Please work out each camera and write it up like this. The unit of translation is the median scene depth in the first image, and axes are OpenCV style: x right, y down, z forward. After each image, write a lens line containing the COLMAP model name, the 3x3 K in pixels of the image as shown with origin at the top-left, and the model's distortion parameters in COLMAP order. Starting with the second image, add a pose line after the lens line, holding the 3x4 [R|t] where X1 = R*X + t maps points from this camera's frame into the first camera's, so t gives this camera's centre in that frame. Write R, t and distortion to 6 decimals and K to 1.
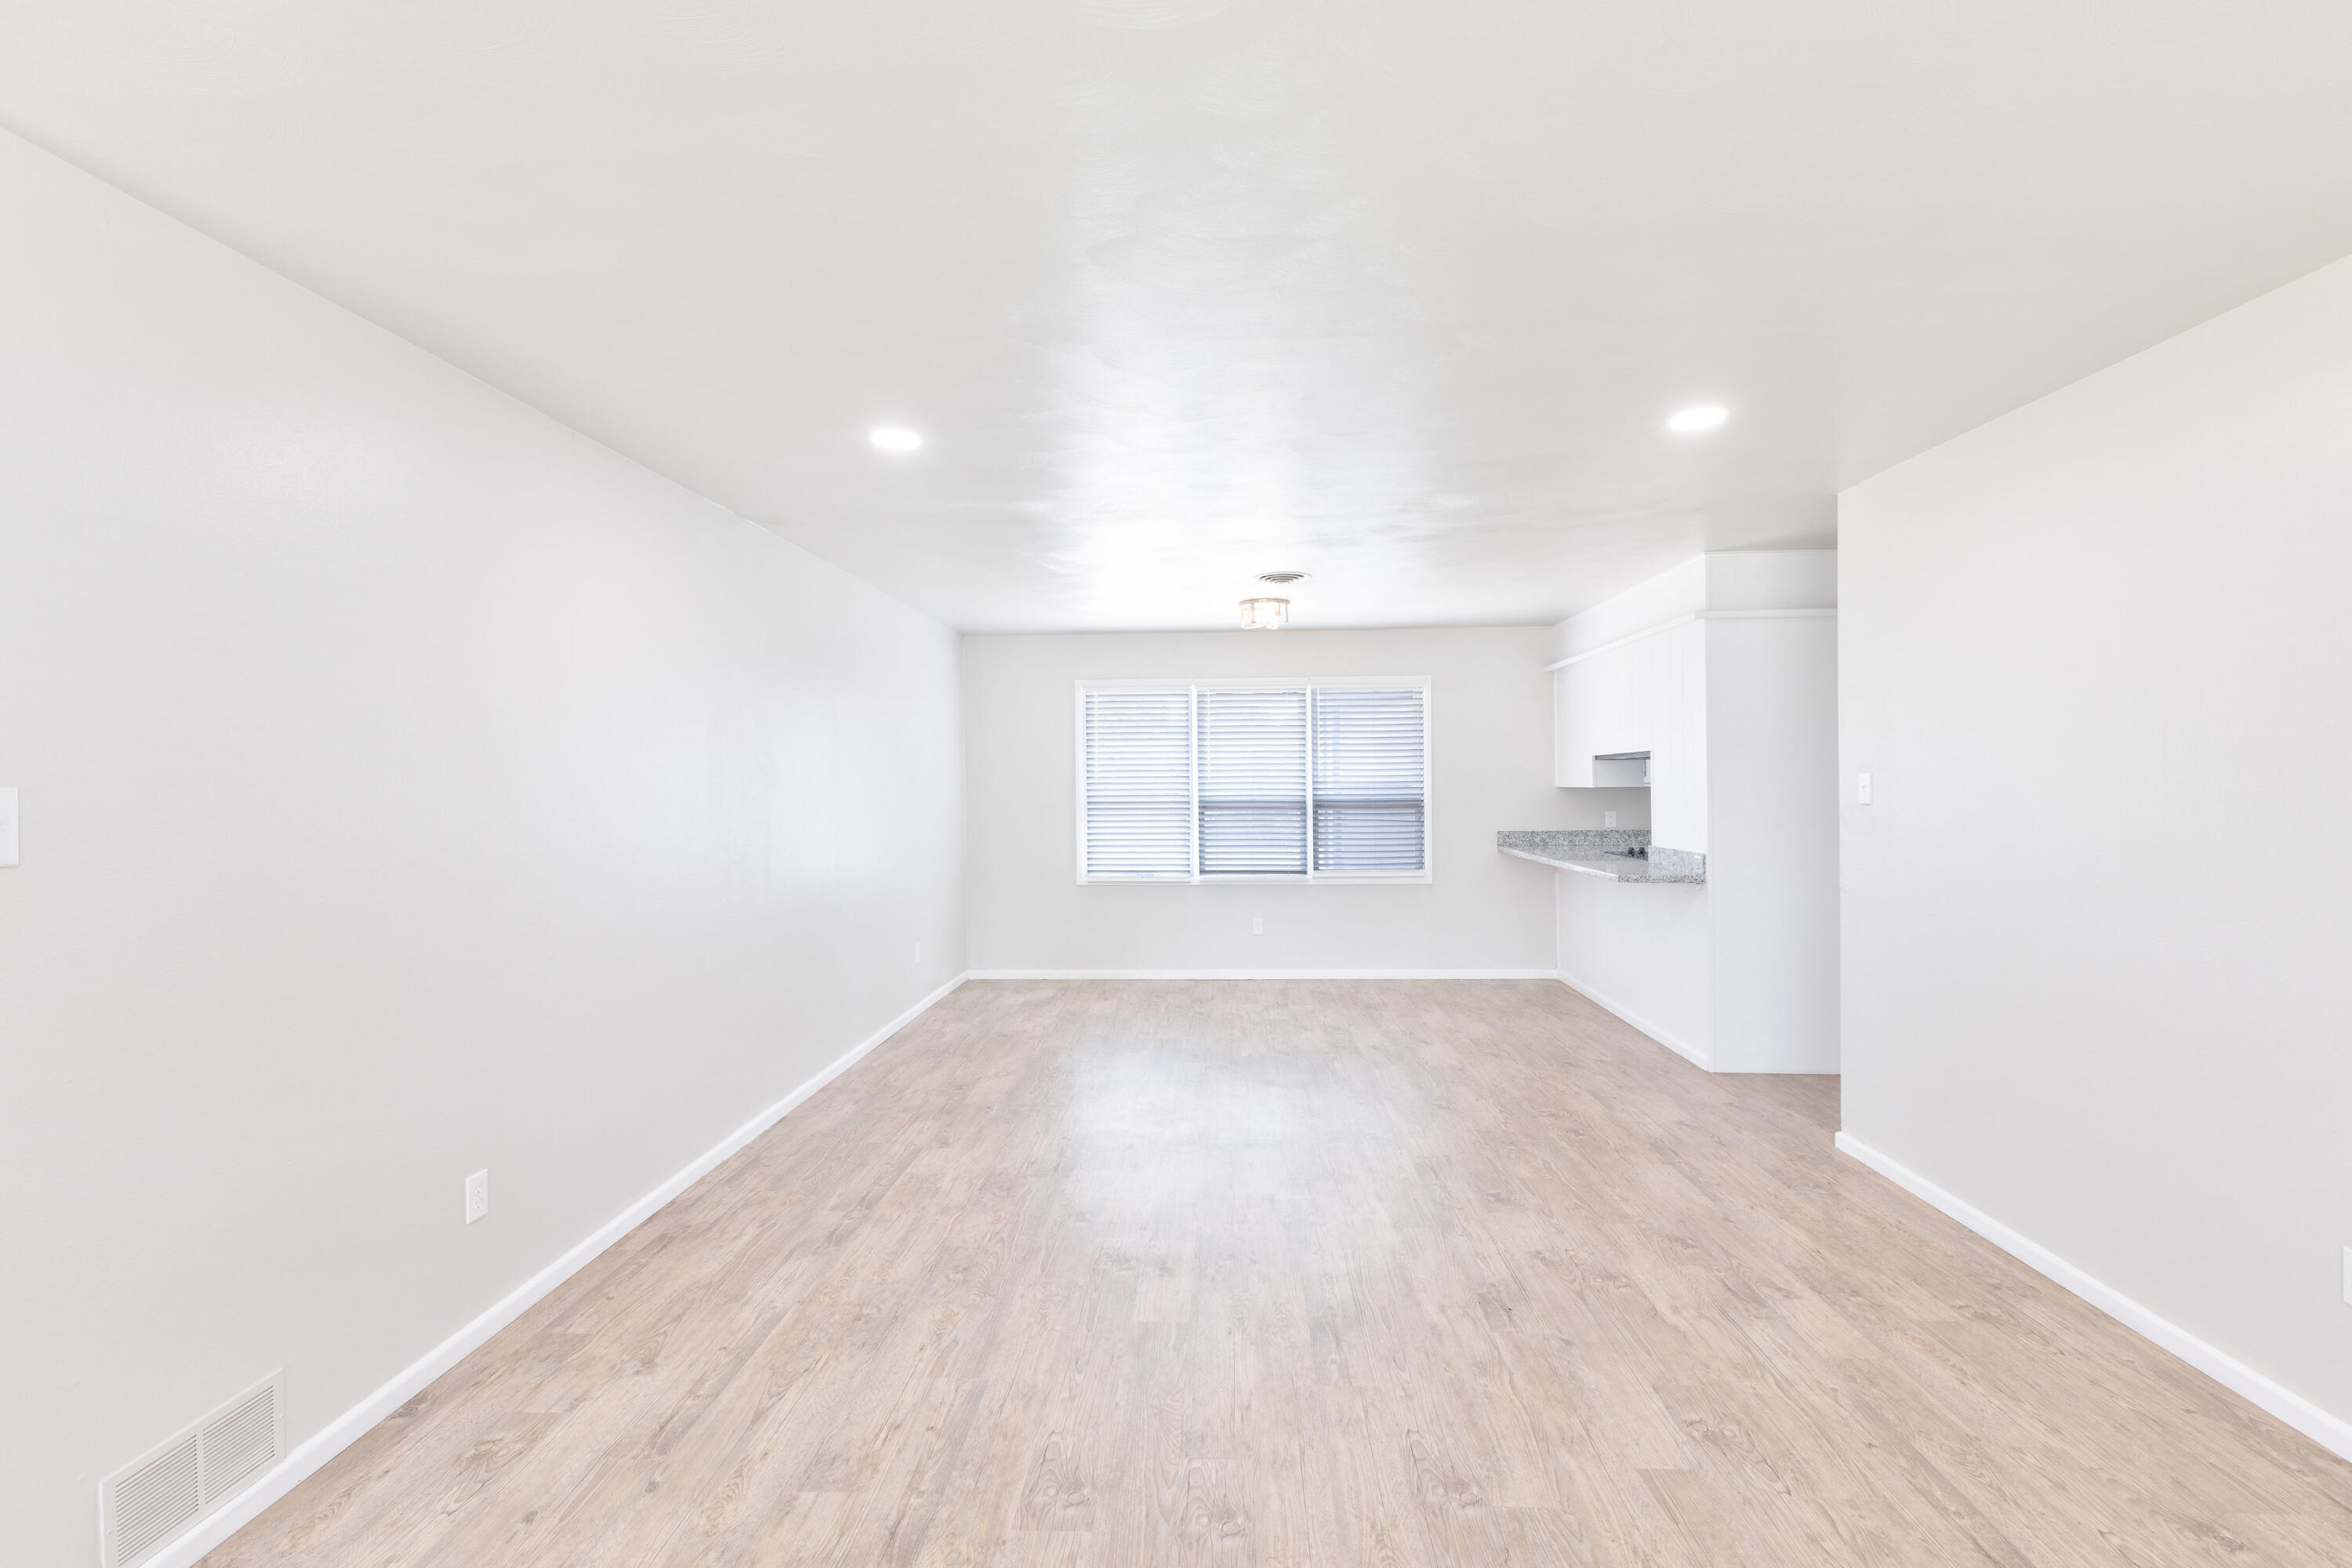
lens RADIAL K [[1052.0, 0, 1160.6], [0, 1052.0, 775.4], [0, 0, 1]] dist [0.005255, -0.001771]
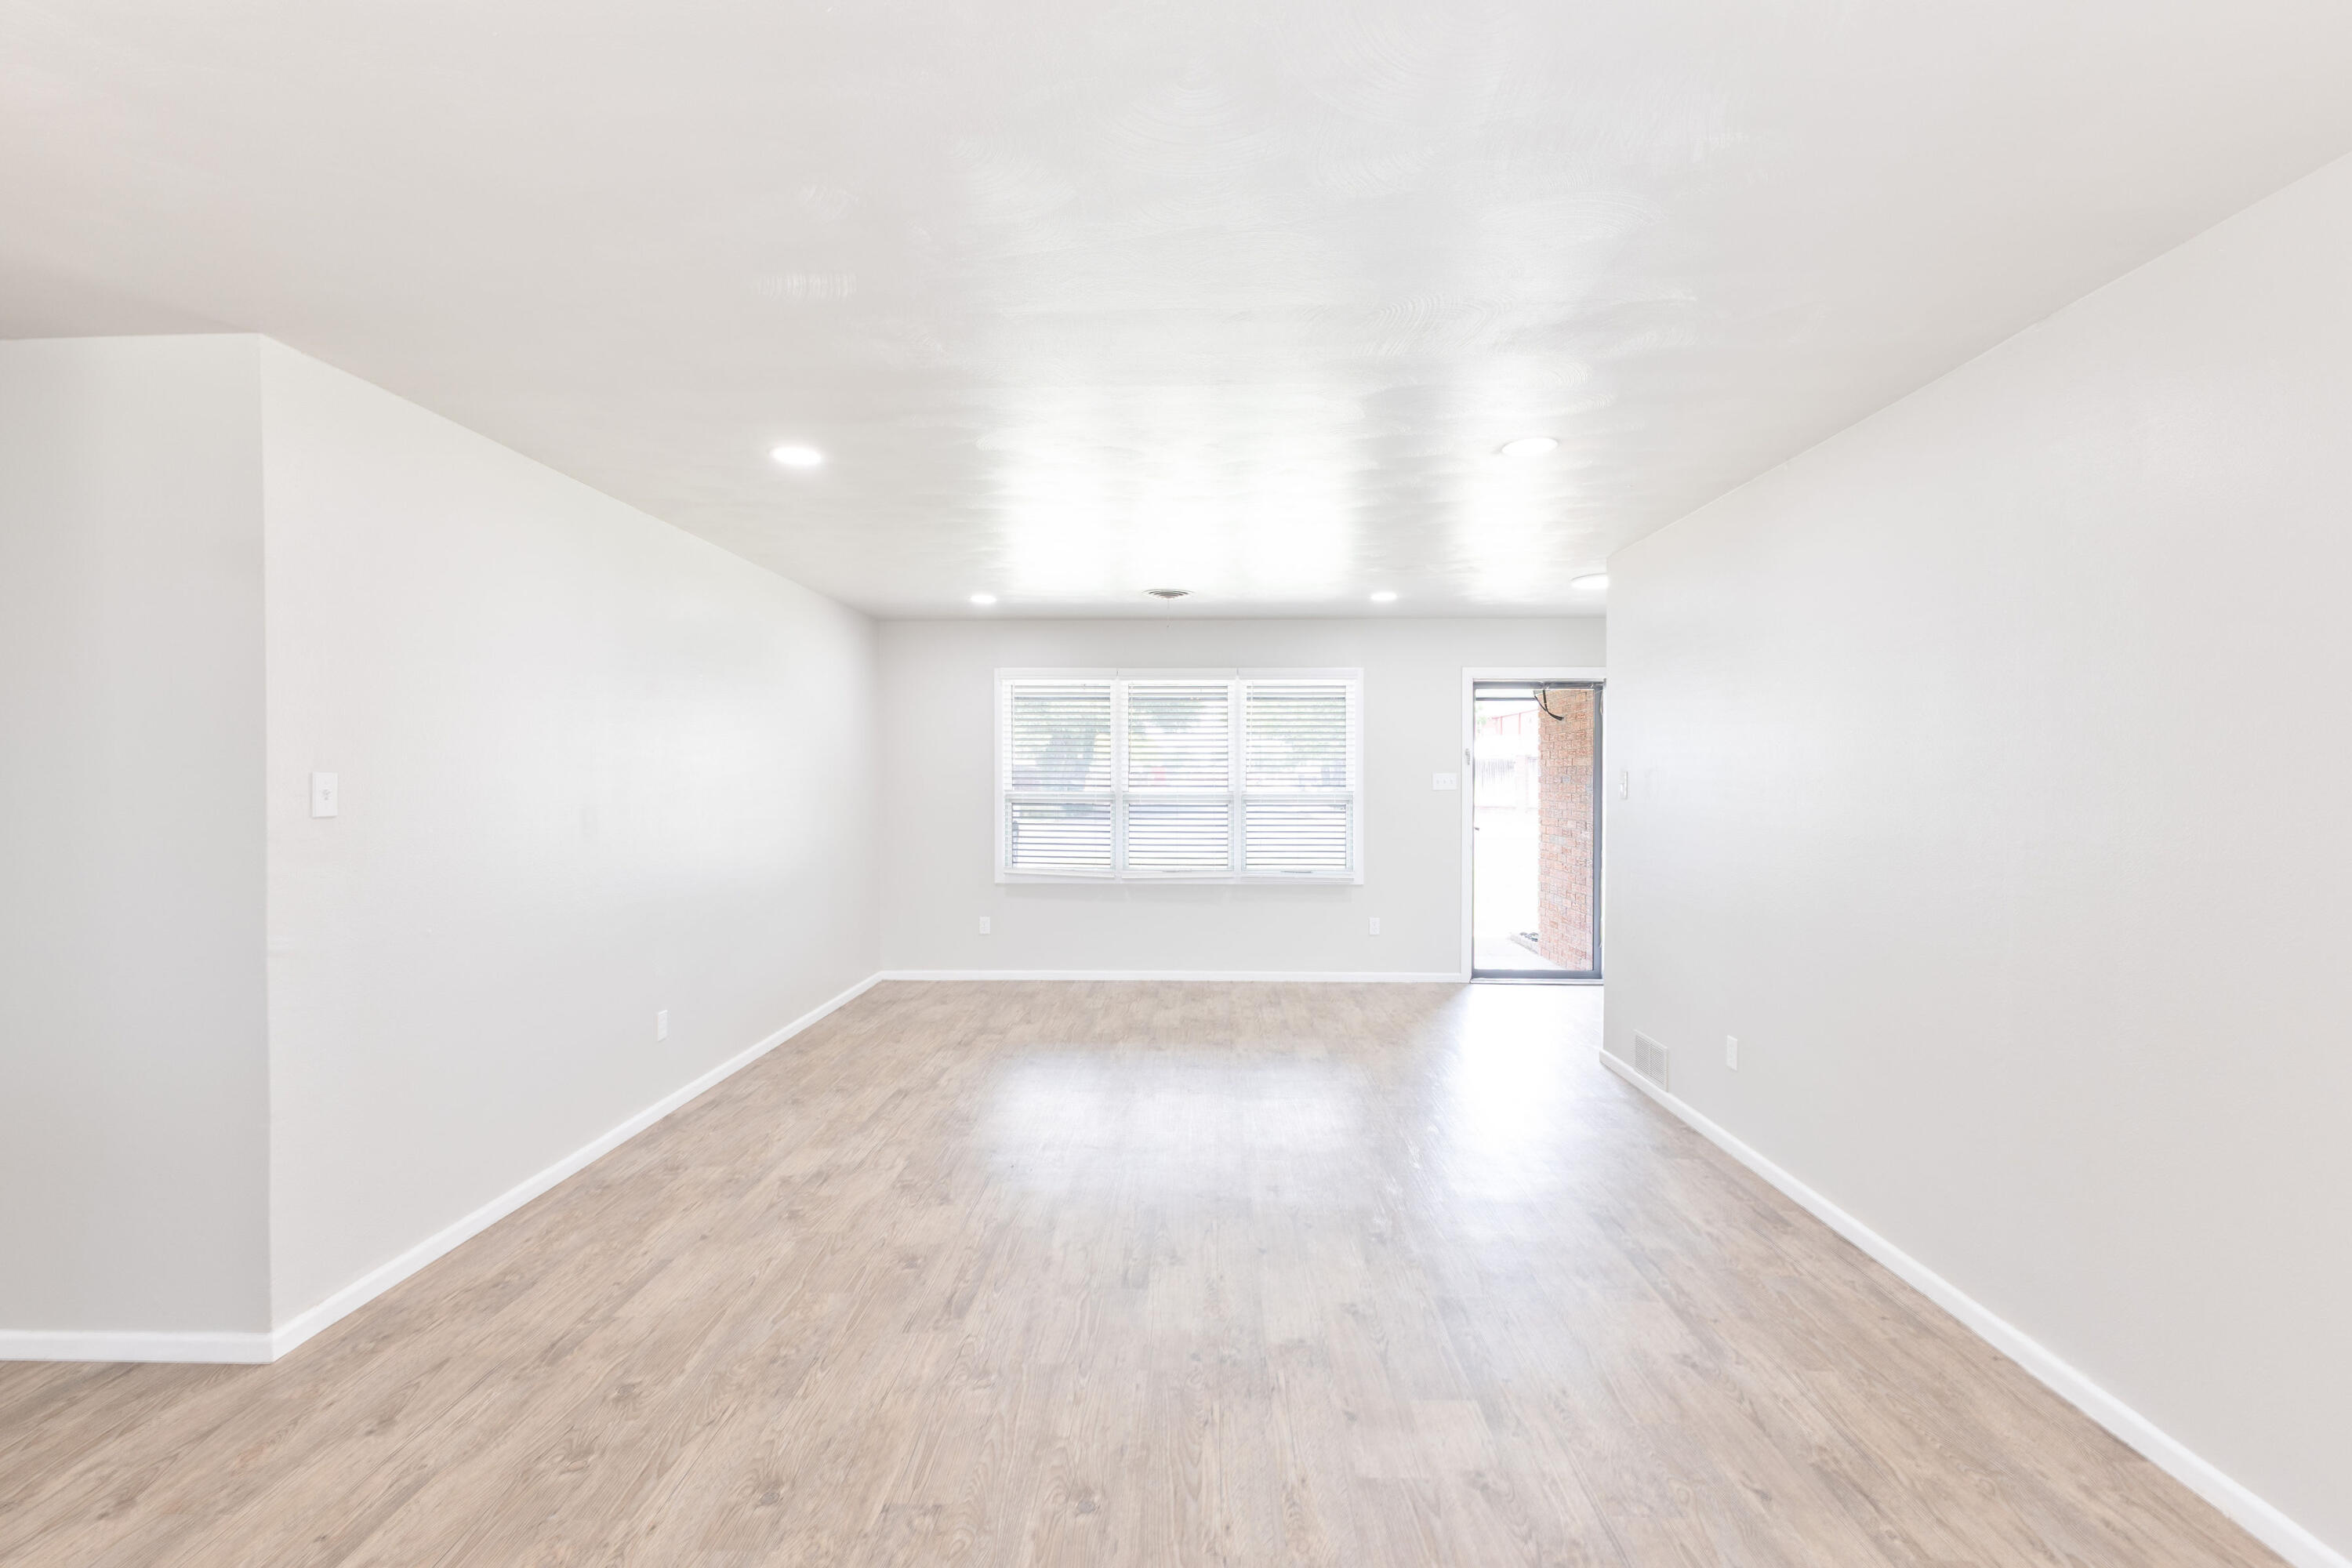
lens RADIAL K [[1052.0, 0, 1180.3], [0, 1052.0, 782.3], [0, 0, 1]] dist [0.005255, -0.001771]
pose [[-0.999126, 0.010881, -0.040365, 0.131341], [0.010700, 0.999932, 0.004692, 0.006908], [0.040414, 0.004256, -0.999174, 1.870327]]
